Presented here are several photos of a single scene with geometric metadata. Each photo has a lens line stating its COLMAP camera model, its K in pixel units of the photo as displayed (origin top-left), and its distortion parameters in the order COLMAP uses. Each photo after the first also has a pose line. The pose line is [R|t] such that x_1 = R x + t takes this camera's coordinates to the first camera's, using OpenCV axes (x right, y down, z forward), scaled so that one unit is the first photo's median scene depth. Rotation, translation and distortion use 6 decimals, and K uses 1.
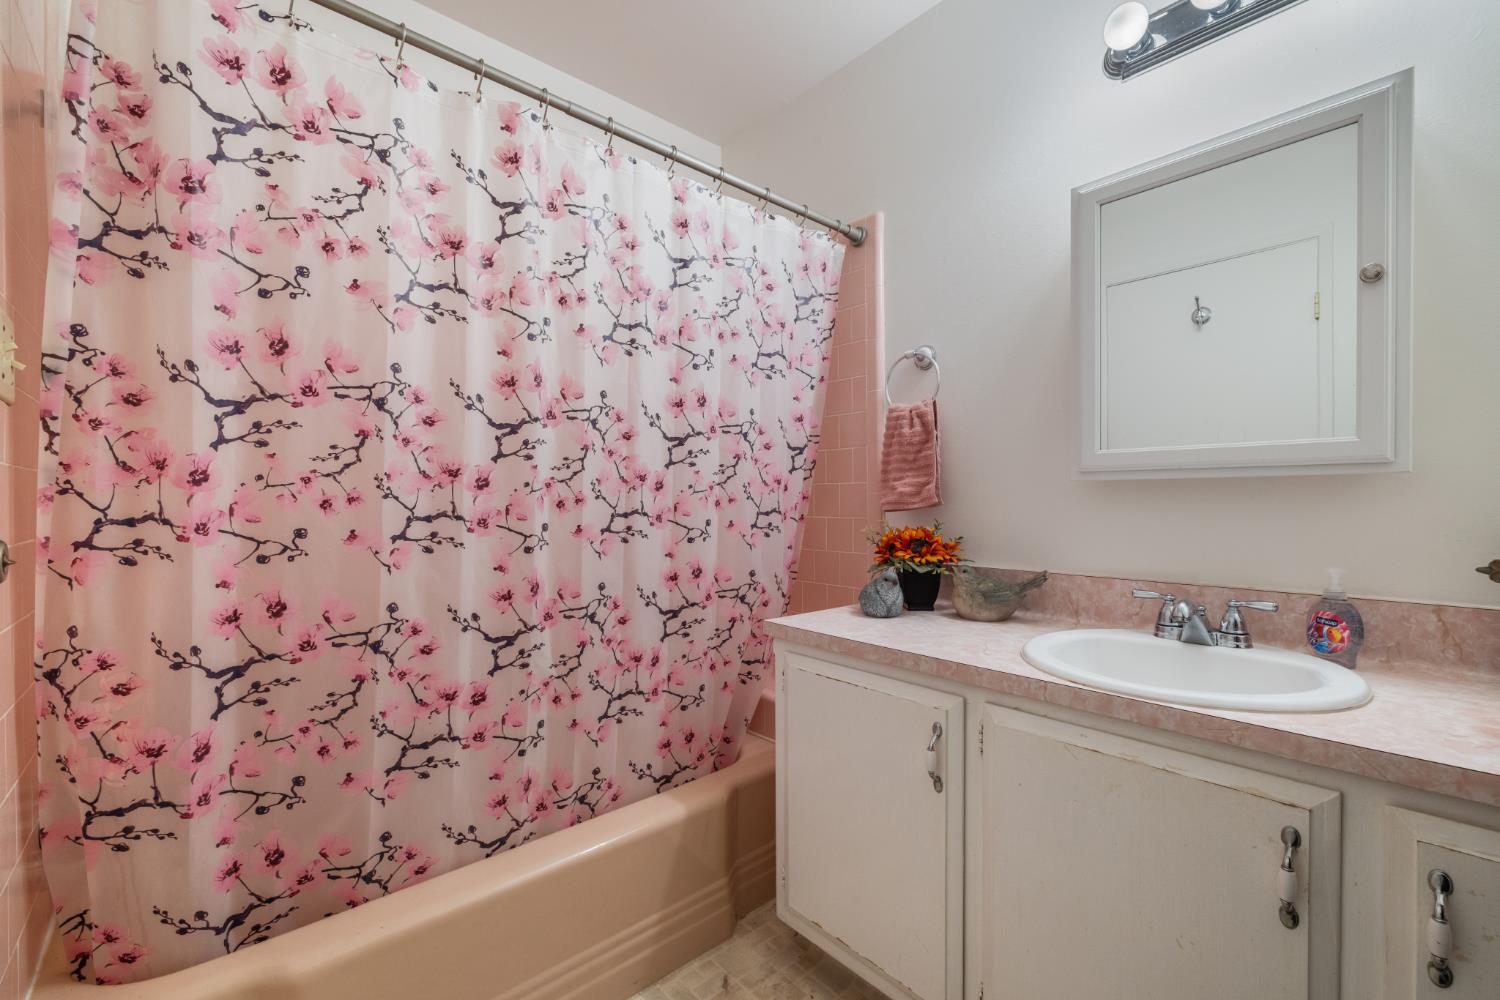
lens RADIAL K [[632.9, 0, 745.1], [0, 632.9, 506.0], [0, 0, 1]] dist [-0.000728, 0.000003]
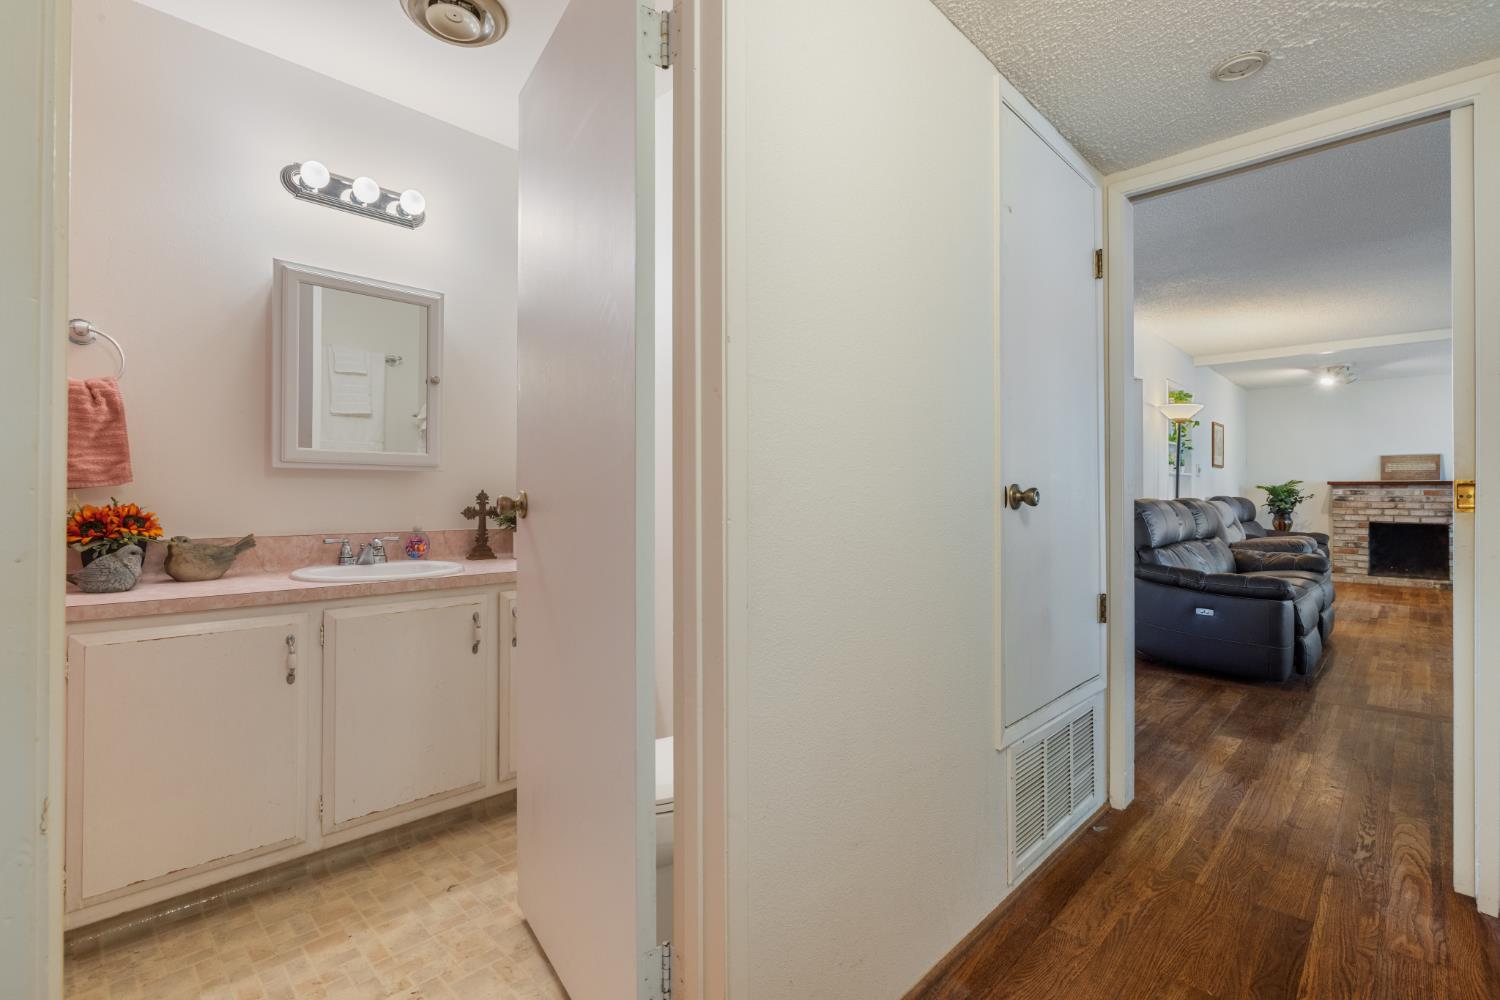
lens RADIAL K [[687.8, 0, 744.7], [0, 687.8, 493.1], [0, 0, 1]] dist [-0.006934, 0.000301]
pose [[-0.075869, 0.004399, 0.997108, -1.004267], [0.003821, 0.999984, -0.004121, 0.025419], [-0.997110, 0.003497, -0.075884, 0.077201]]
